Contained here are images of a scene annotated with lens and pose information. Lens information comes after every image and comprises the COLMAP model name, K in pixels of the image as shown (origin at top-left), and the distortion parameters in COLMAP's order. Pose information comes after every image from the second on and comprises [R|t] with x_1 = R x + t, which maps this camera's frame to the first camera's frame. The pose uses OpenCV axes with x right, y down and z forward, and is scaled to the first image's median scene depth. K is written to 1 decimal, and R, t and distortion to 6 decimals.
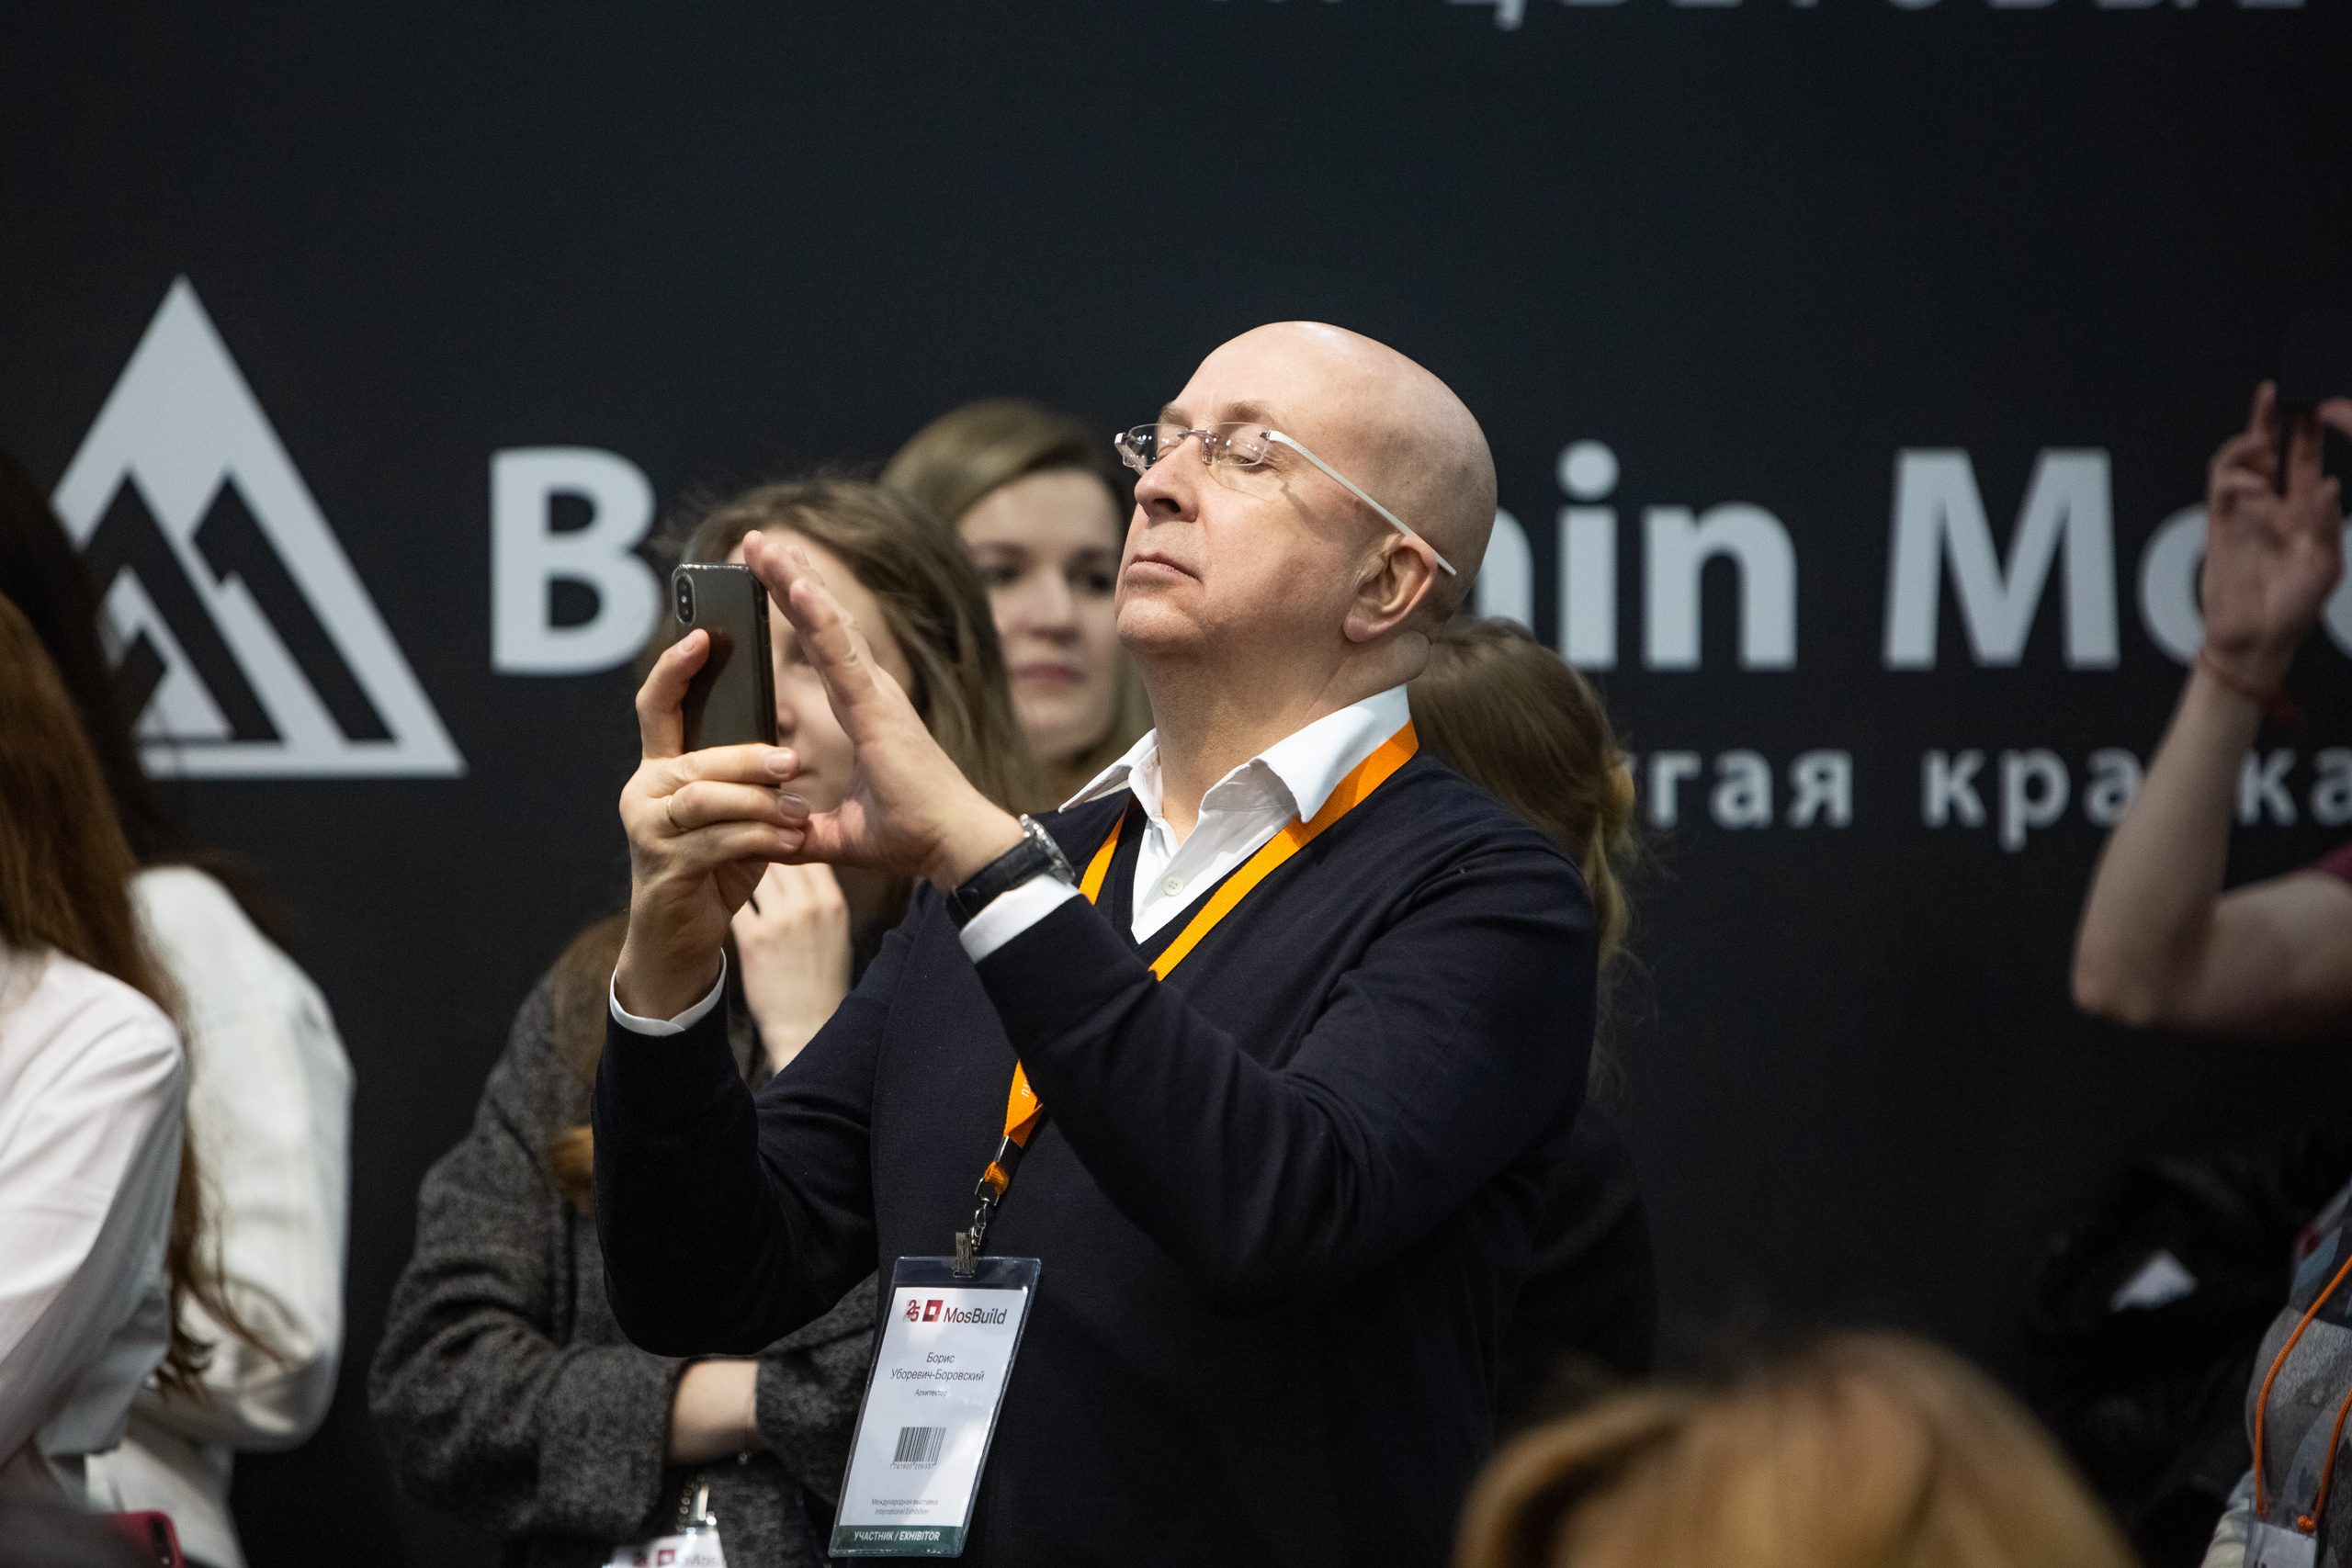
lens RADIAL K [[13463.8, 0, 1181.0], [0, 13463.8, 783.6], [0, 0, 1]] dist [0.623337, 0.000000]
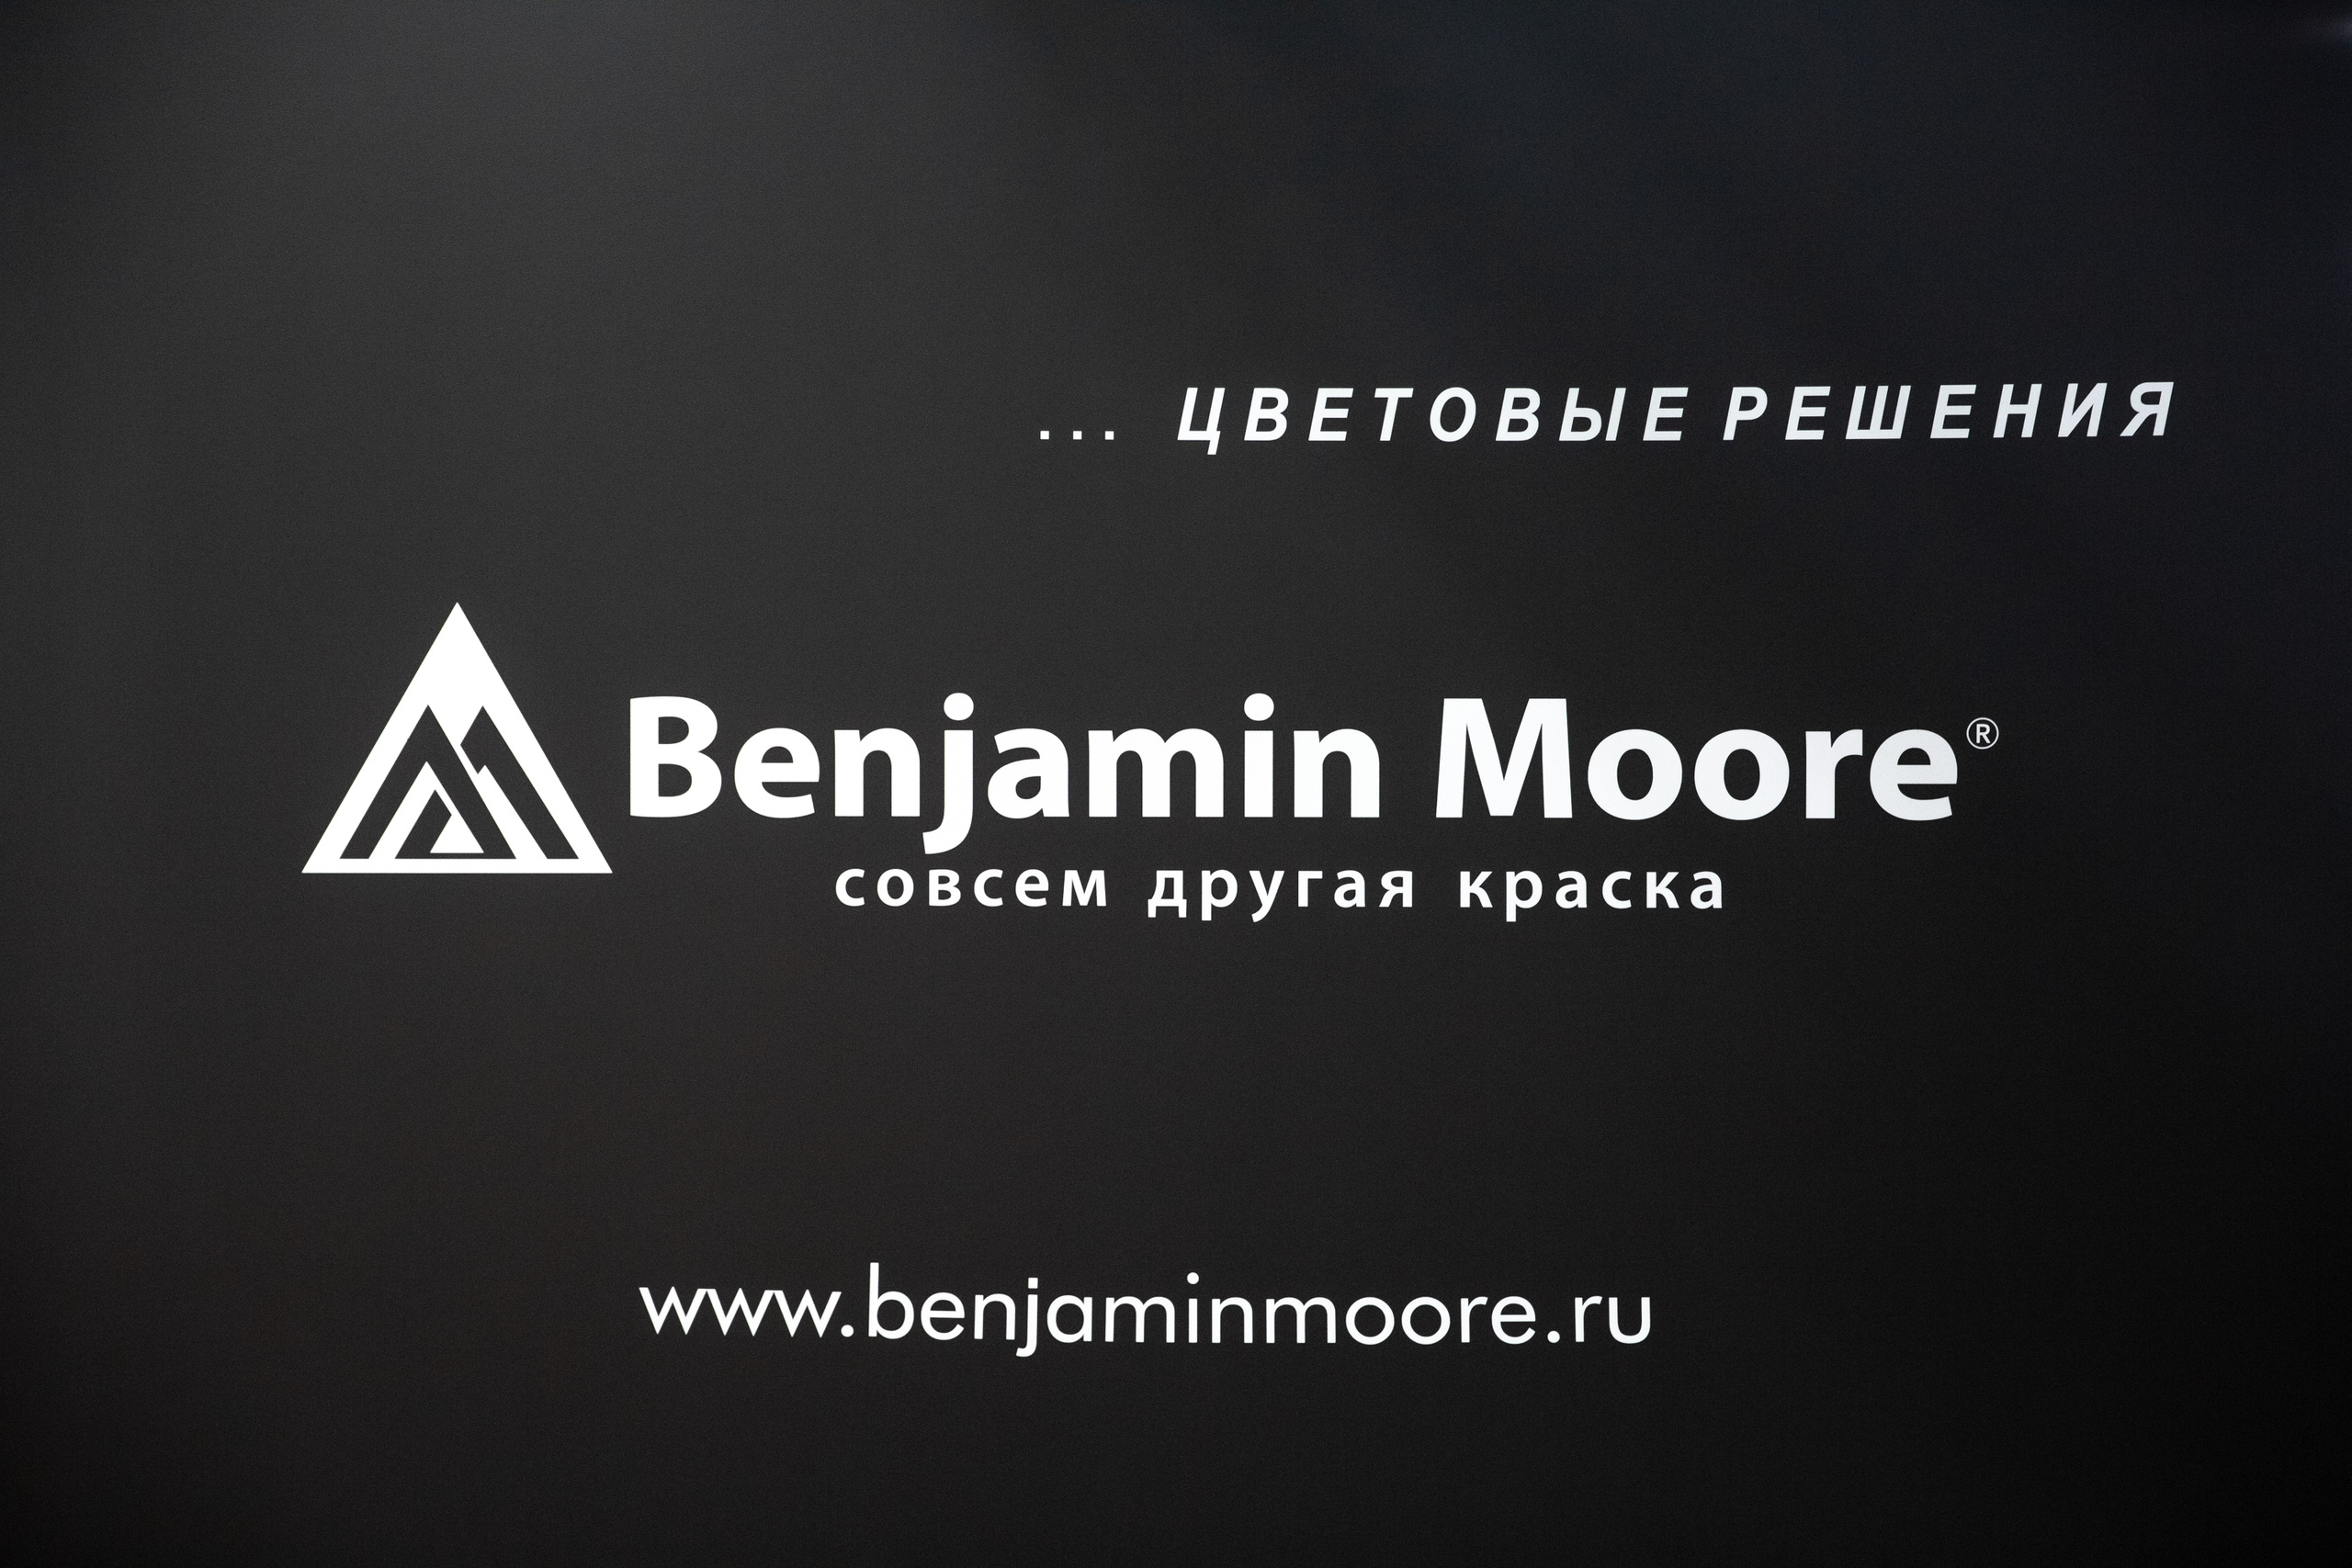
lens RADIAL K [[5018.1, 0, 1171.6], [0, 5018.1, 780.2], [0, 0, 1]] dist [-0.184047, 0.000000]
pose [[0.997674, -0.004661, 0.068011, -0.025904], [0.004784, 0.999987, -0.001646, -0.012777], [-0.068003, 0.001967, 0.997683, 0.350857]]
